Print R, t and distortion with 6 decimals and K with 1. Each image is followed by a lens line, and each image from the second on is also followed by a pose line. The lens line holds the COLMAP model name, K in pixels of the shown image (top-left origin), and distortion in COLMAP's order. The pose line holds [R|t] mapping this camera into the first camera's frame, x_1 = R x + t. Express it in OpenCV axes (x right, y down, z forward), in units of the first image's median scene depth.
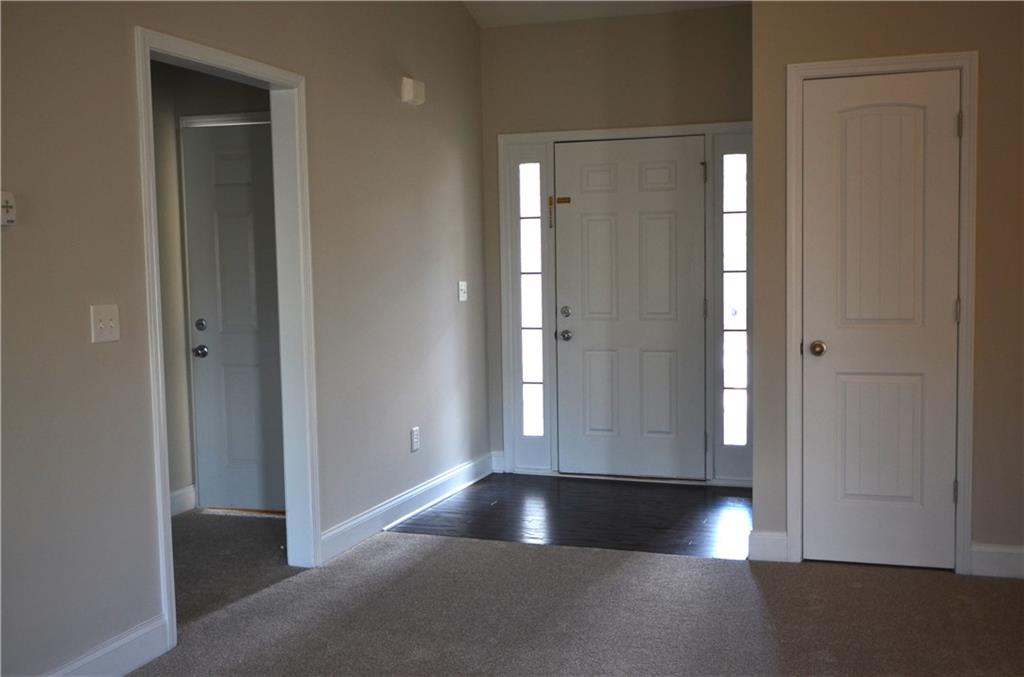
lens RADIAL K [[1021.7, 0, 512.0], [0, 1021.7, 338.5], [0, 0, 1]] dist [0.001275, -0.003297]
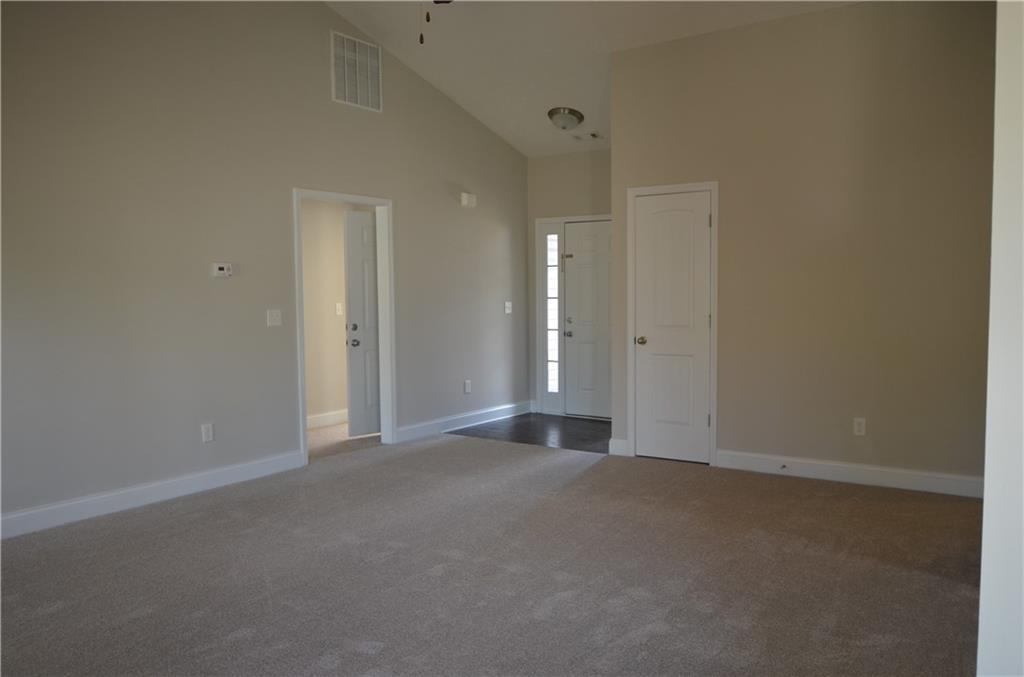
lens RADIAL K [[774.5, 0, 512.0], [0, 774.5, 338.5], [0, 0, 1]] dist [0.003706, 0.001399]
pose [[0.964061, 0.025646, -0.264439, 0.314156], [-0.027740, 0.999606, -0.004185, 0.012848], [0.264228, 0.011370, 0.964393, -0.296648]]
